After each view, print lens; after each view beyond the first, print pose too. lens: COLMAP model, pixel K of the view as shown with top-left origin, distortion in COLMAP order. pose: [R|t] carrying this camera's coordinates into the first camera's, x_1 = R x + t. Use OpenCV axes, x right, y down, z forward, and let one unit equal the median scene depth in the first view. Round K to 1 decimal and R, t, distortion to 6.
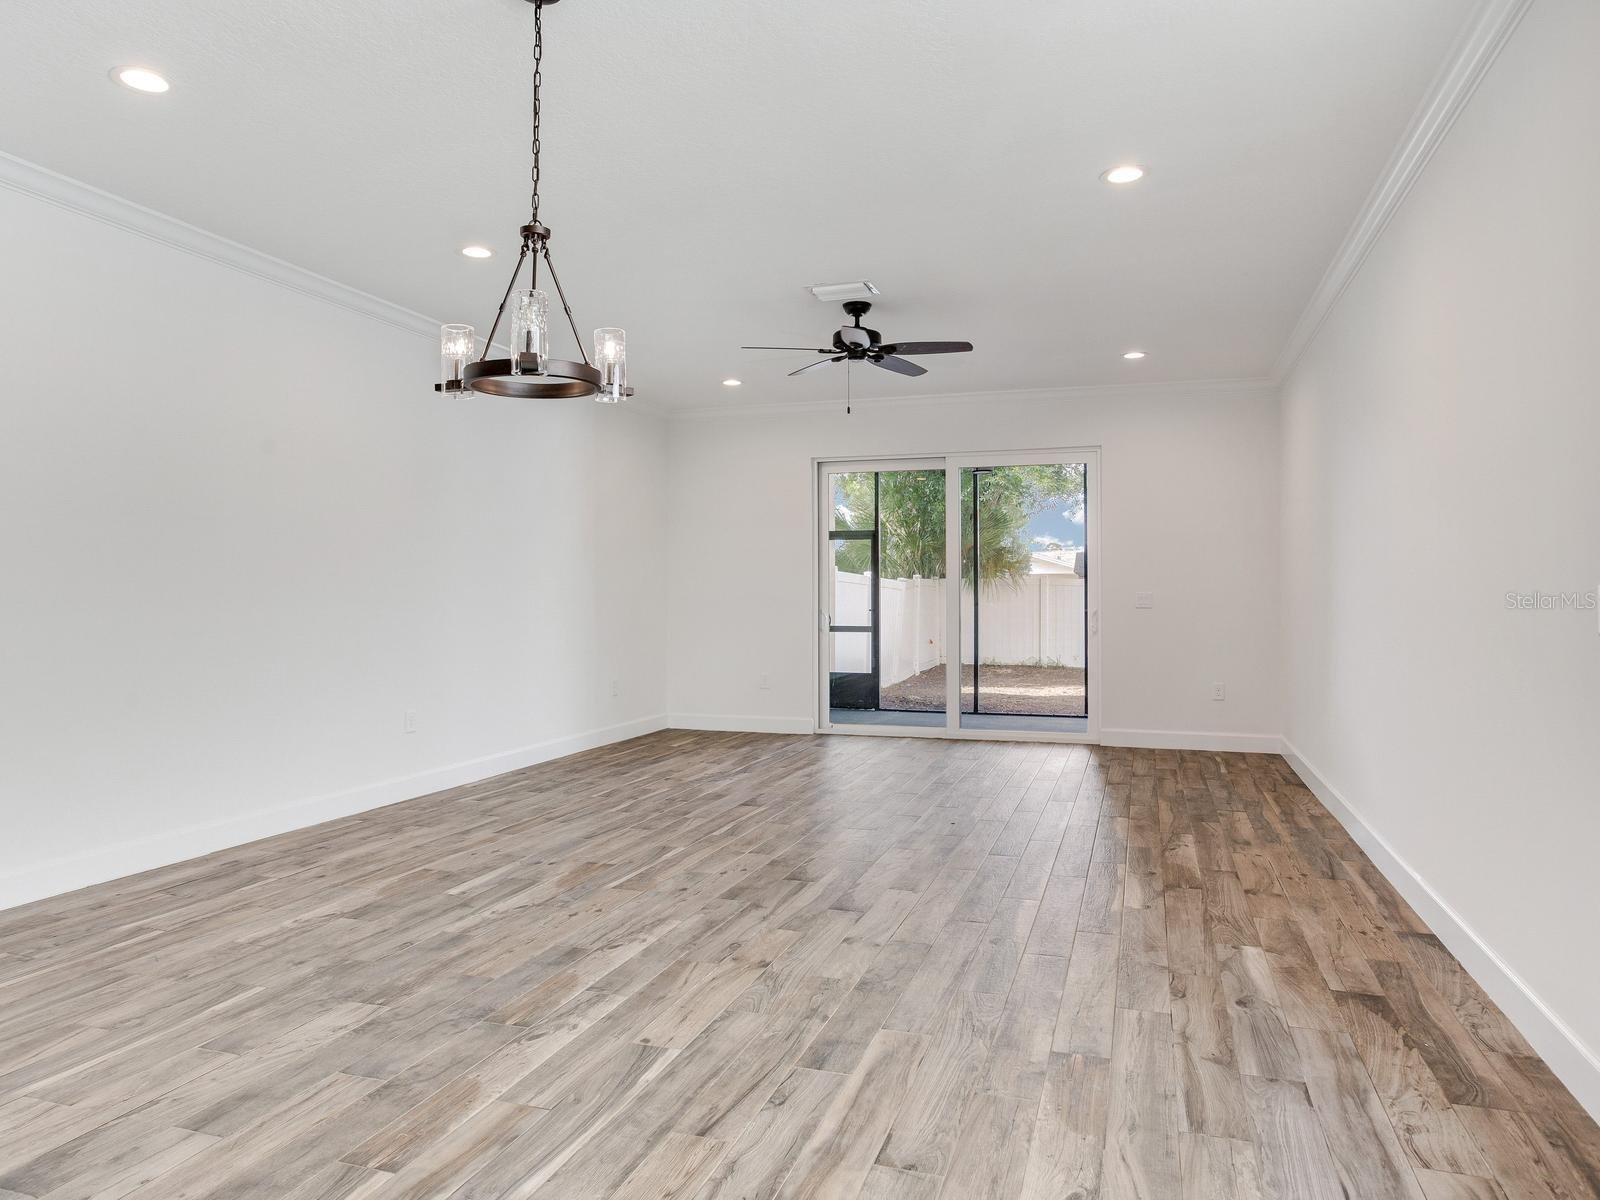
lens RADIAL K [[1077.9, 0, 800.0], [0, 1077.9, 600.0], [0, 0, 1]] dist [0.000239, -0.054066]
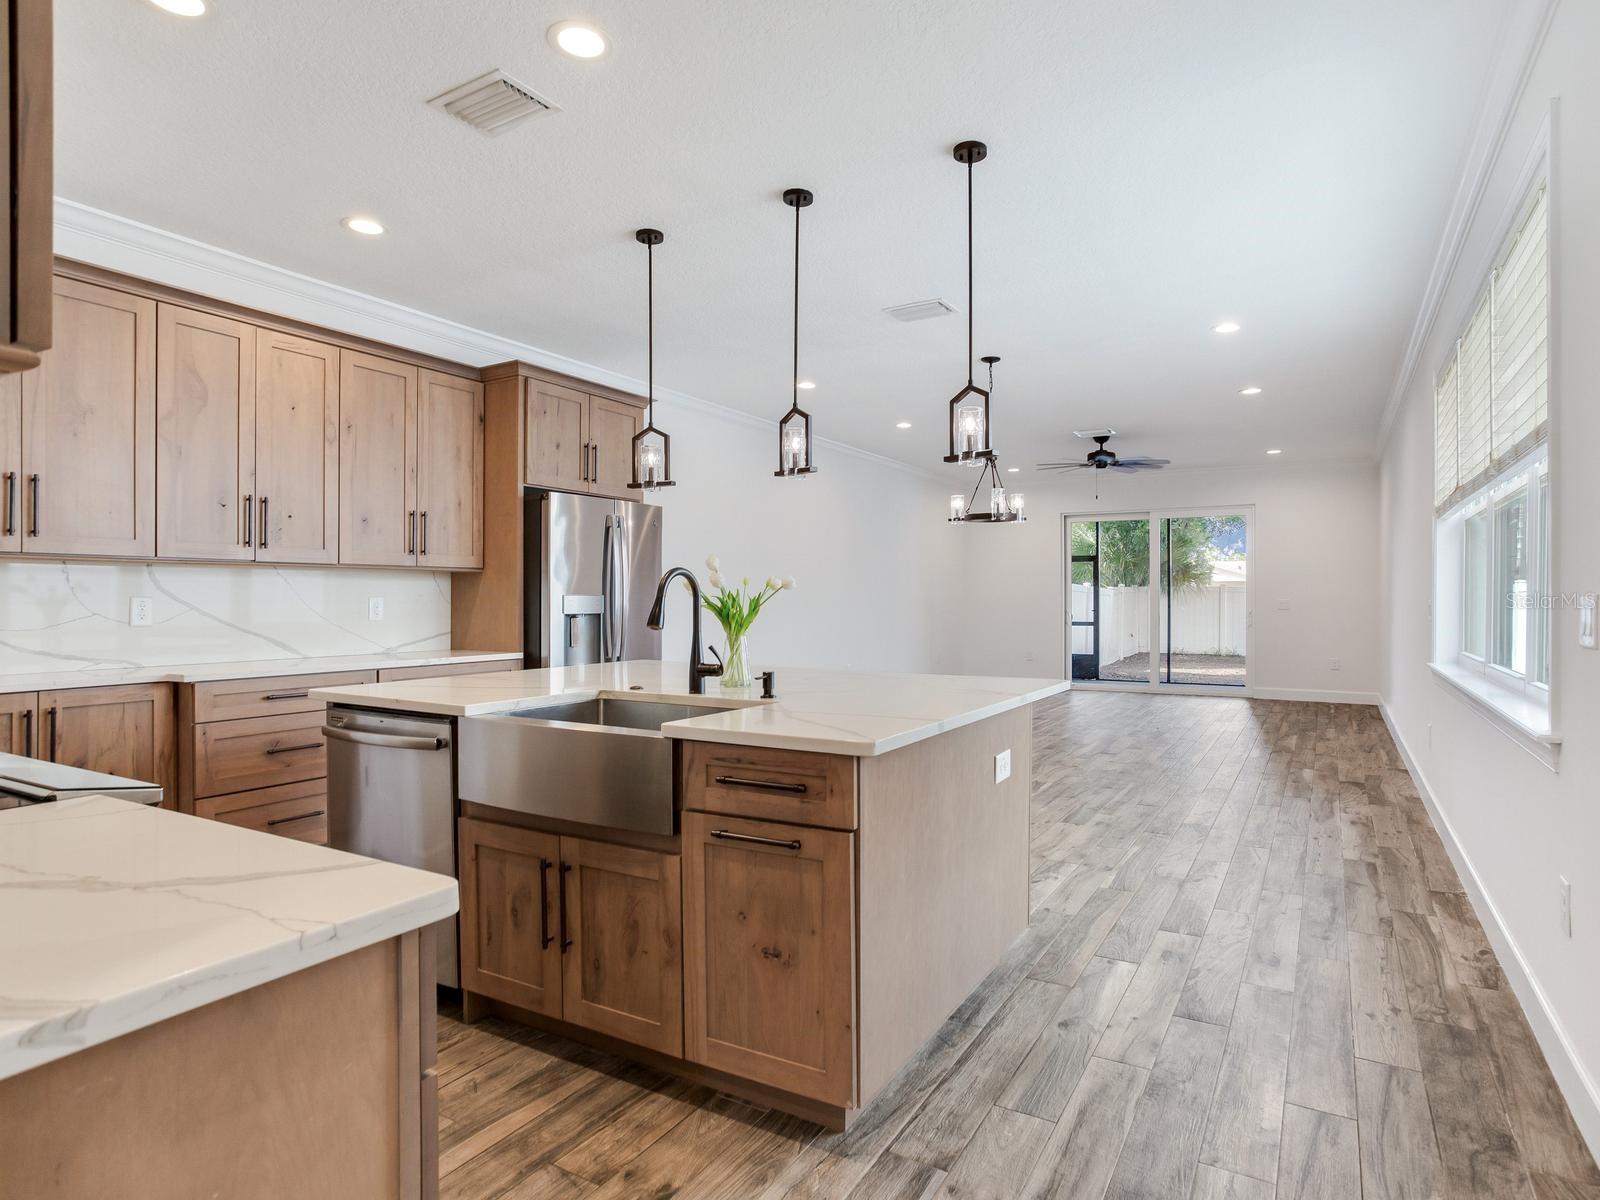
lens RADIAL K [[938.8, 0, 815.9], [0, 938.8, 598.8], [0, 0, 1]] dist [-0.048902, 0.033551]
pose [[0.980701, 0.002811, -0.195492, -0.059112], [-0.003487, 0.999989, -0.003113, -0.001383], [0.195481, 0.003735, 0.980700, -0.331595]]
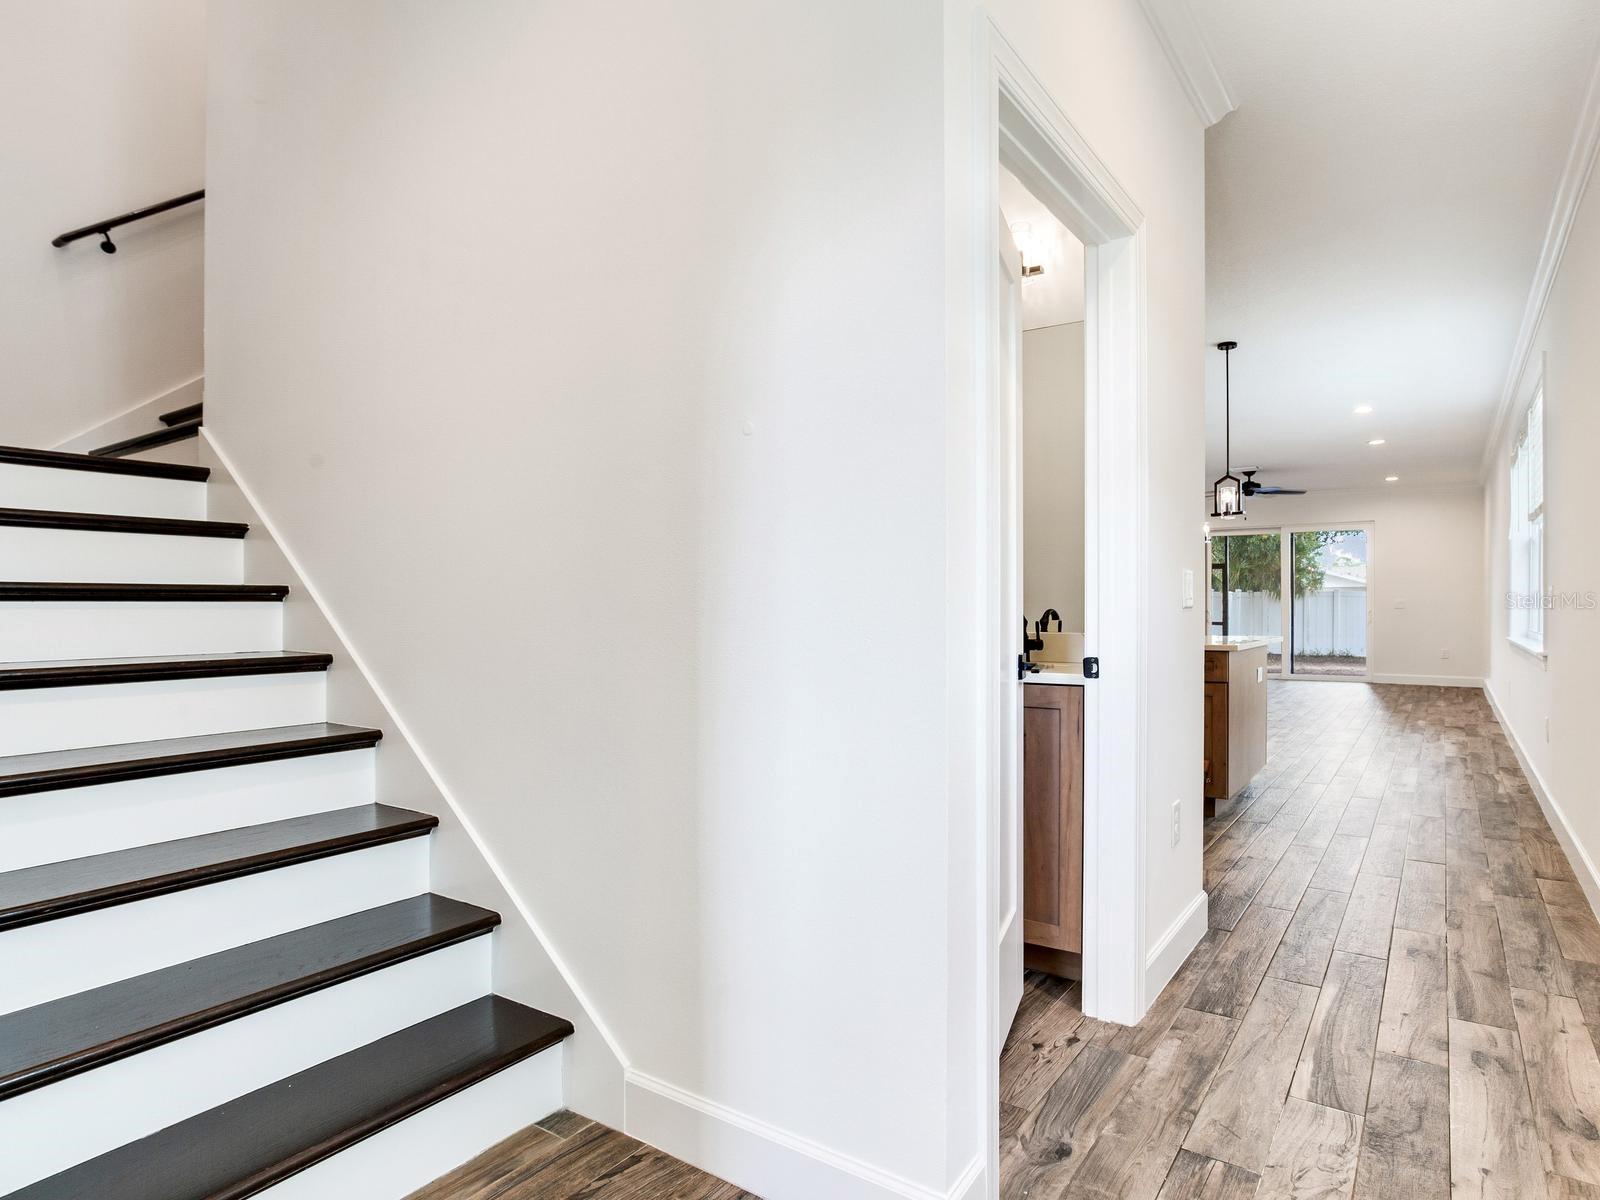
lens RADIAL K [[971.5, 0, 800.0], [0, 971.5, 600.0], [0, 0, 1]] dist [-0.007061, -0.002858]
pose [[0.961211, 0.003896, -0.275786, -0.161263], [-0.006627, 0.999938, -0.008969, 0.010533], [0.275734, 0.010448, 0.961177, -0.671641]]
